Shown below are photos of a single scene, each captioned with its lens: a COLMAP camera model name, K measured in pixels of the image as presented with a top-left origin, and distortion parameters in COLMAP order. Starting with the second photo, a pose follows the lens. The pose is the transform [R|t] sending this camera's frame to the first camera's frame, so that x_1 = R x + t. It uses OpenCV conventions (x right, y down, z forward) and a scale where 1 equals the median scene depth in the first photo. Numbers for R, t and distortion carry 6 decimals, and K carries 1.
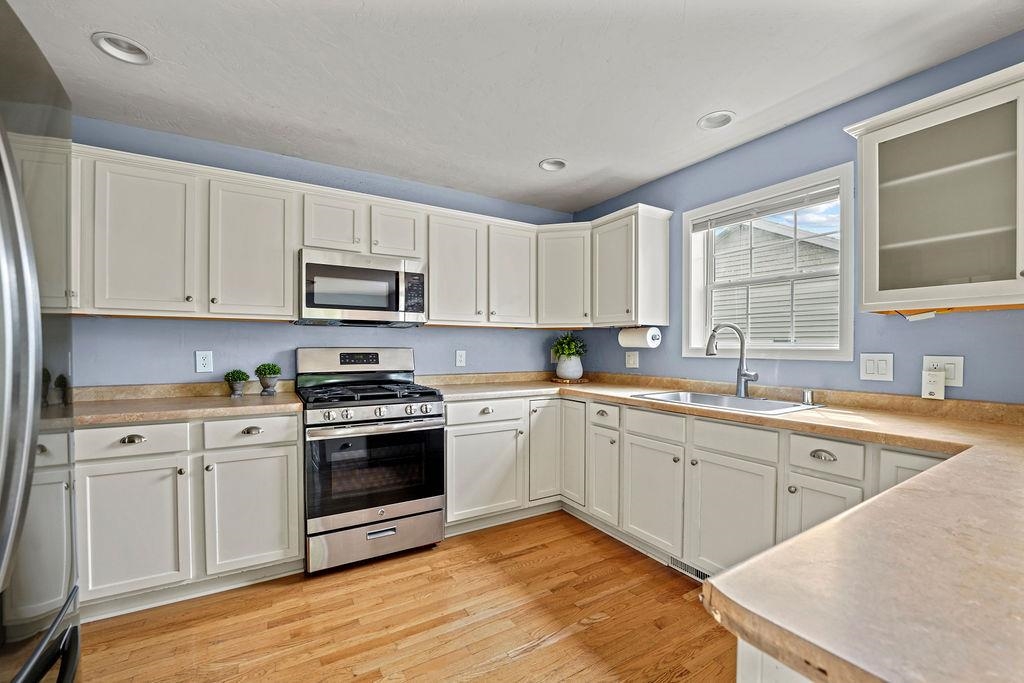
lens RADIAL K [[420.8, 0, 512.4], [0, 420.8, 352.1], [0, 0, 1]] dist [-0.025802, 0.000129]
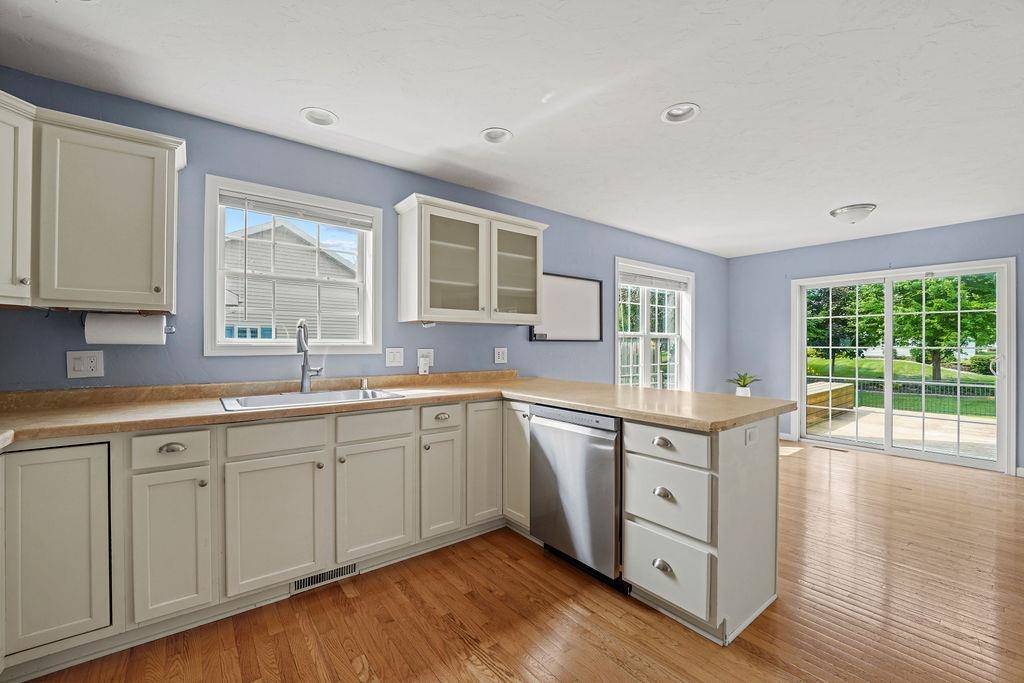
lens RADIAL K [[417.8, 0, 513.1], [0, 417.8, 342.1], [0, 0, 1]] dist [-0.025410, 0.001022]
pose [[-0.120902, 0.001119, 0.992664, -0.494445], [0.011681, 0.999932, 0.000296, -0.009512], [-0.992596, 0.011631, -0.120907, 0.594762]]
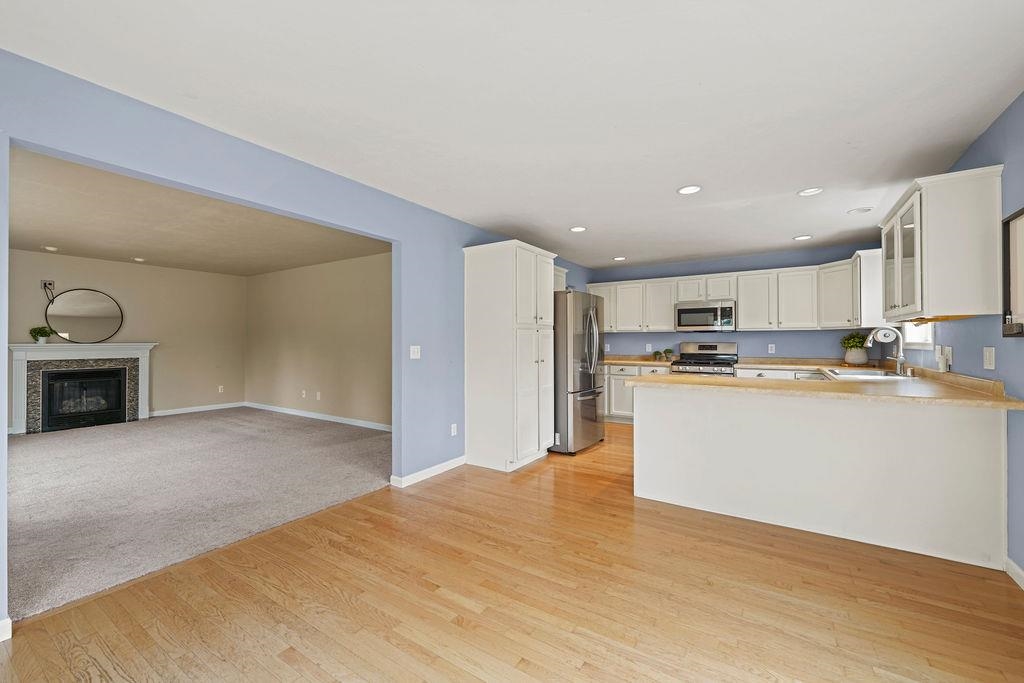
lens RADIAL K [[414.8, 0, 511.3], [0, 414.8, 339.3], [0, 0, 1]] dist [0.000946, -0.000017]
pose [[0.431533, -0.008876, -0.902053, 1.270198], [-0.009931, 0.999844, -0.014589, 0.016160], [0.902042, 0.015254, 0.431378, -0.941692]]
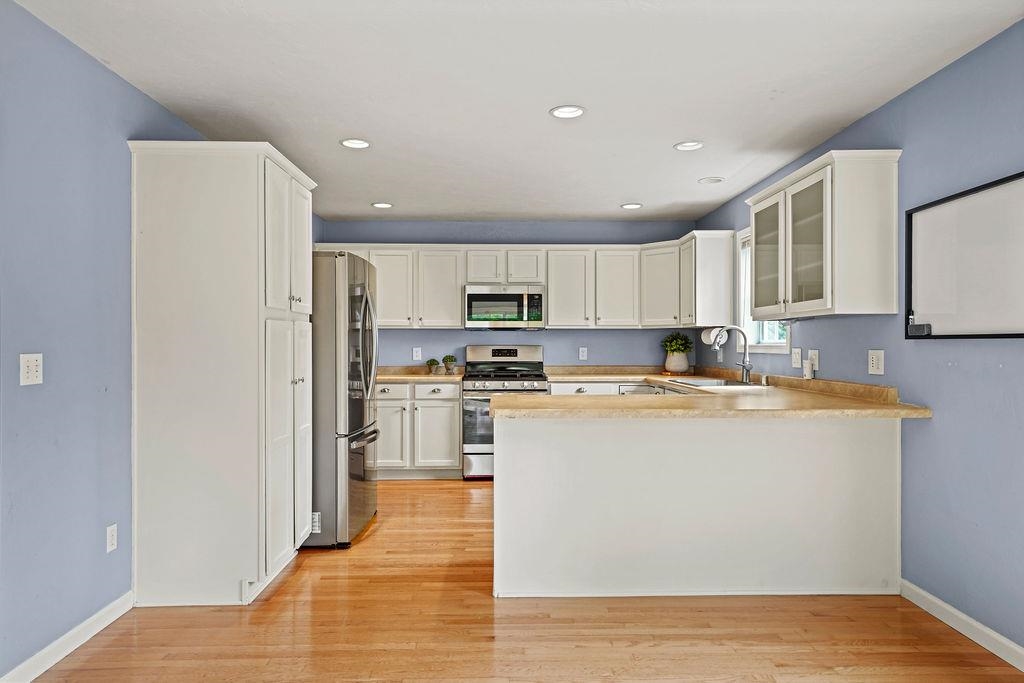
lens RADIAL K [[668.5, 0, 514.0], [0, 668.5, 341.7], [0, 0, 1]] dist [0.018805, 0.000184]
pose [[0.868299, -0.005617, -0.496010, 0.920287], [-0.003120, 0.999854, -0.016783, 0.017899], [0.496032, 0.016120, 0.868155, -1.130015]]
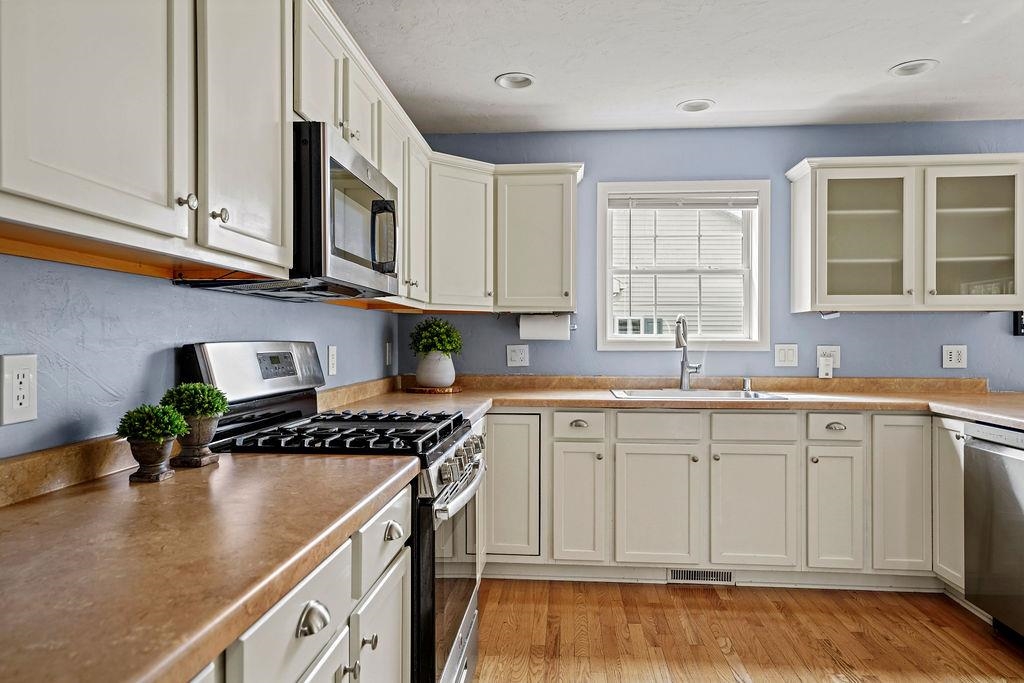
lens RADIAL K [[668.5, 0, 514.0], [0, 668.5, 341.7], [0, 0, 1]] dist [0.018805, 0.000184]
pose [[0.580451, -0.004727, 0.814282, -0.924919], [0.011060, 0.999937, -0.002079, -0.006664], [-0.814220, 0.010213, 0.580466, 0.396377]]
